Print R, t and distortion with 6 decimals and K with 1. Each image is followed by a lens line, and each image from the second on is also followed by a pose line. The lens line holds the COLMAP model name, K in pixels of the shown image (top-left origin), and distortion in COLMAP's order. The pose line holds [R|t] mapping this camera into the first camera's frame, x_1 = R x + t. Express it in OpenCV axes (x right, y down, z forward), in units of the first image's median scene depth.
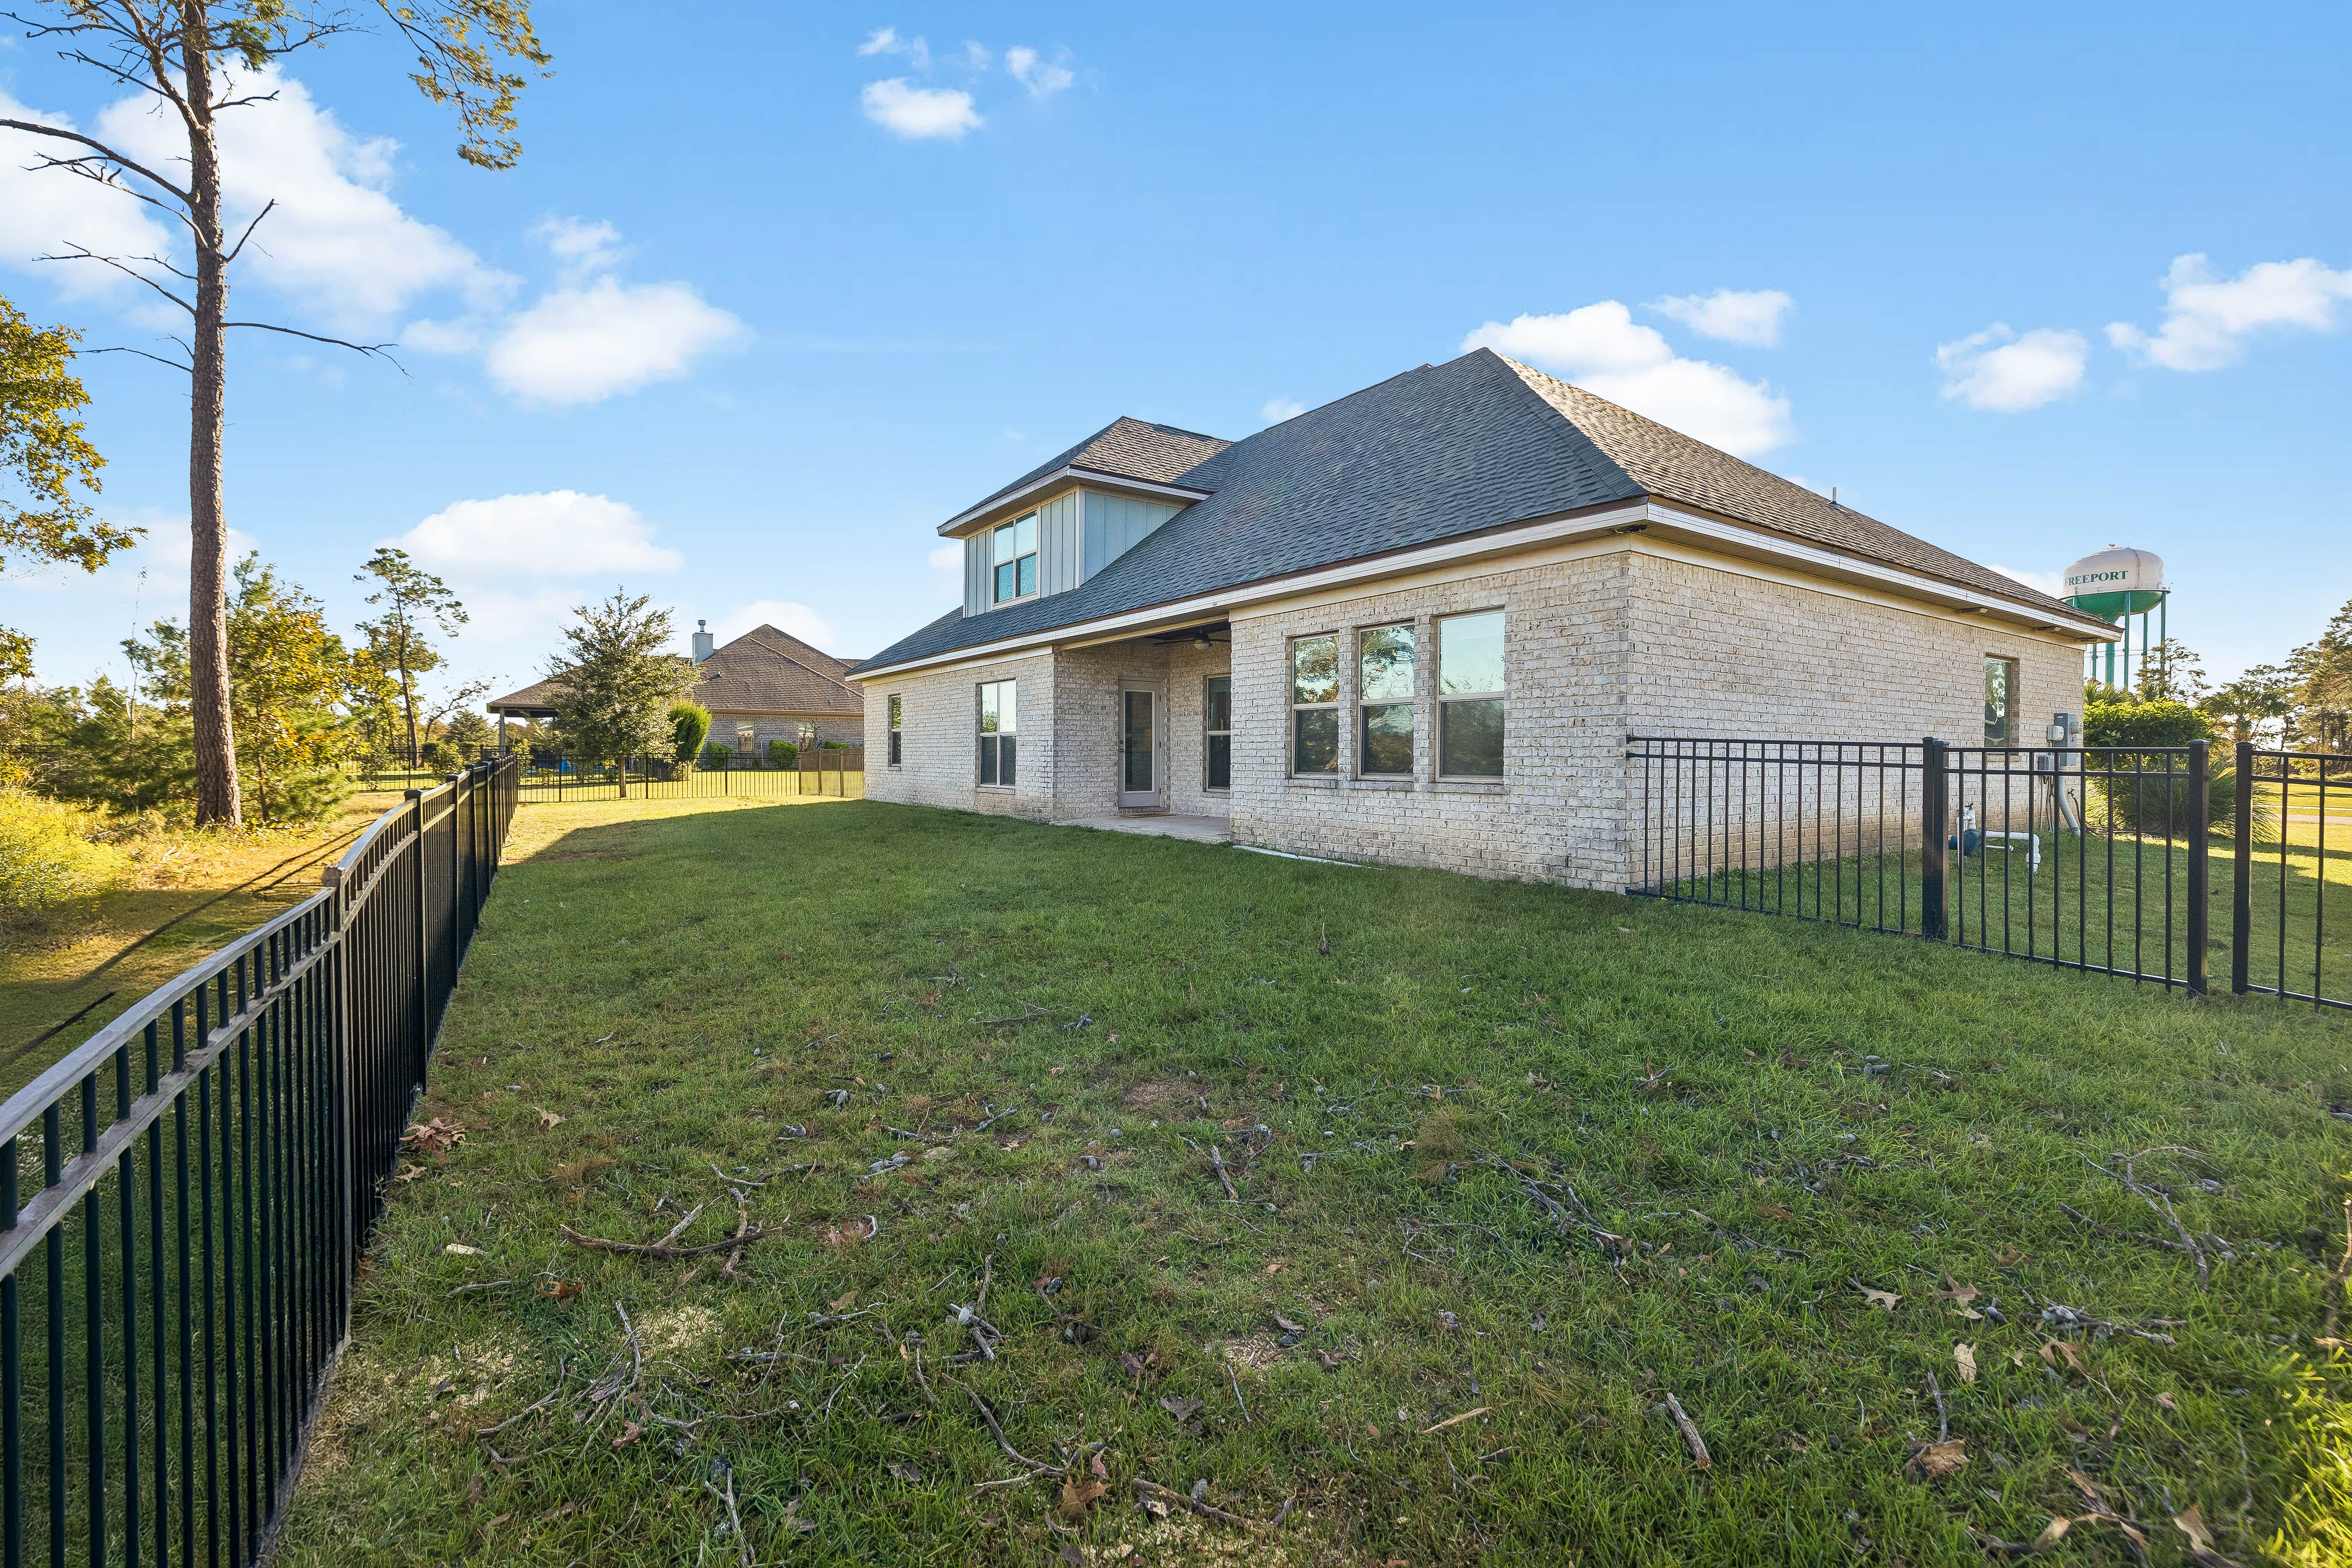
lens RADIAL K [[999.5, 0, 1175.3], [0, 999.5, 775.8], [0, 0, 1]] dist [0.000739, -0.000057]
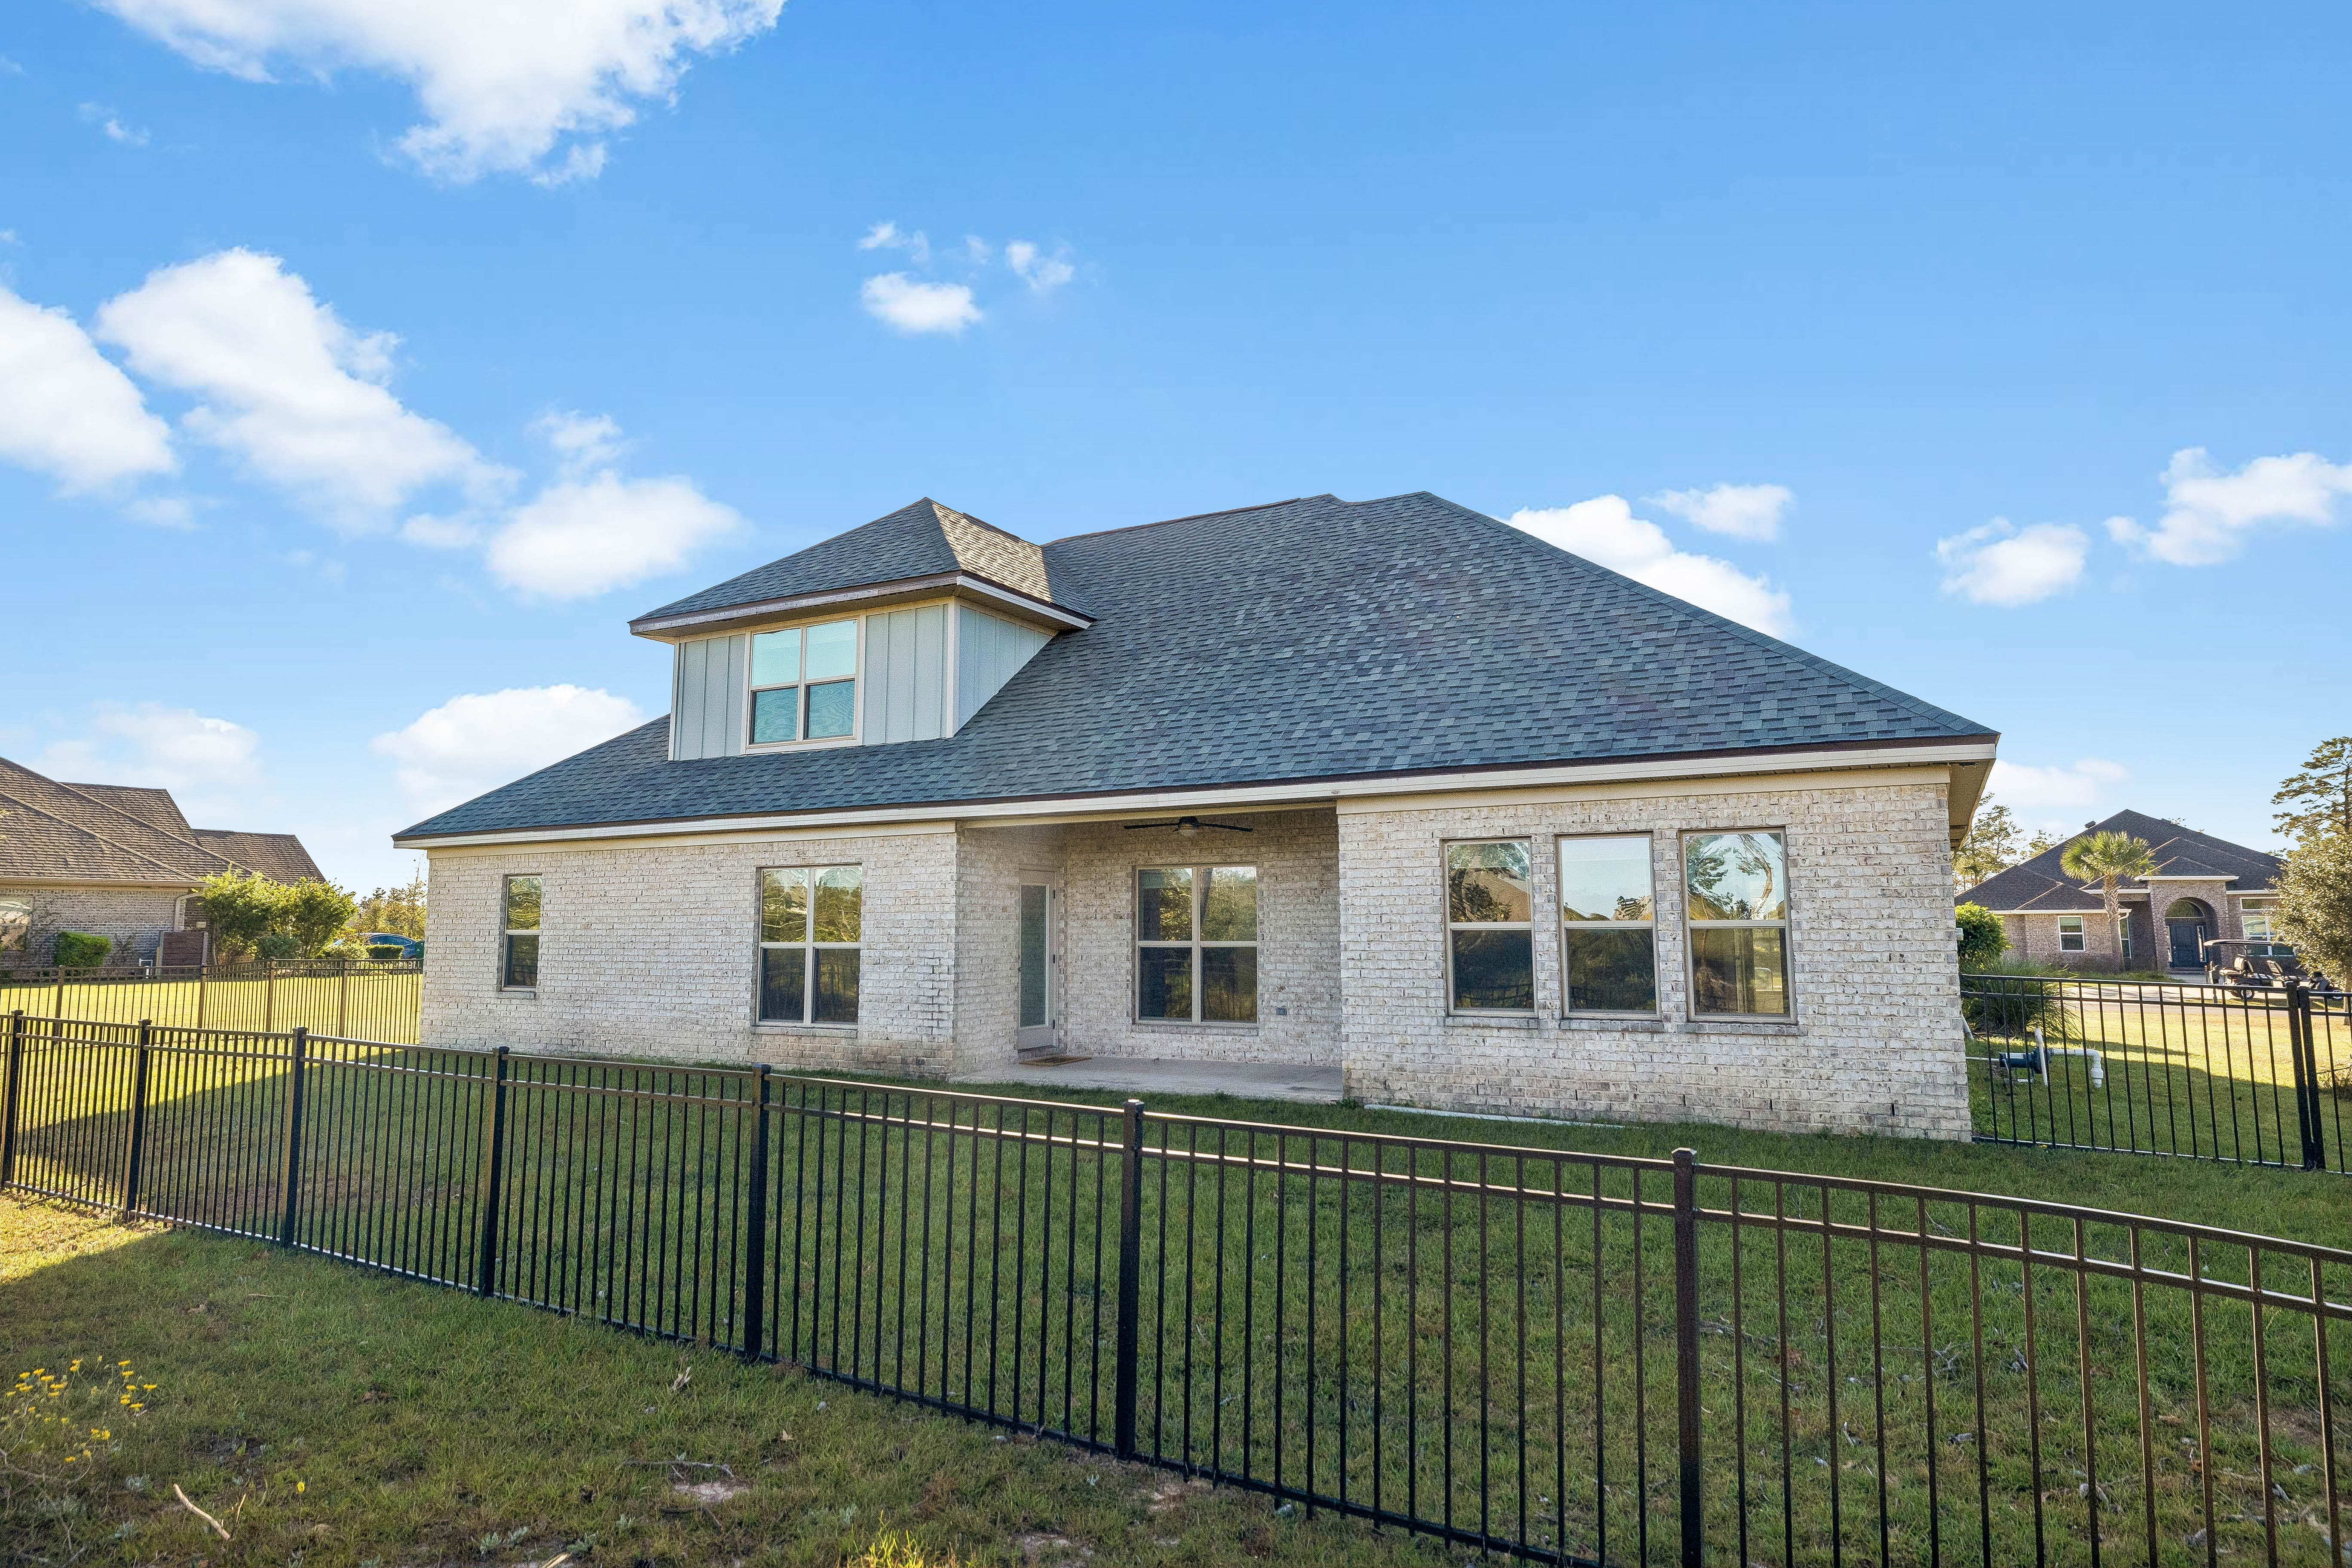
lens RADIAL K [[1353.2, 0, 1176.9], [0, 1353.2, 783.4], [0, 0, 1]] dist [-0.004201, -0.003041]
pose [[0.885365, 0.044426, 0.462768, -0.686844], [0.014953, 0.992187, -0.123858, -0.059720], [-0.464655, 0.116579, 0.877784, 0.155113]]
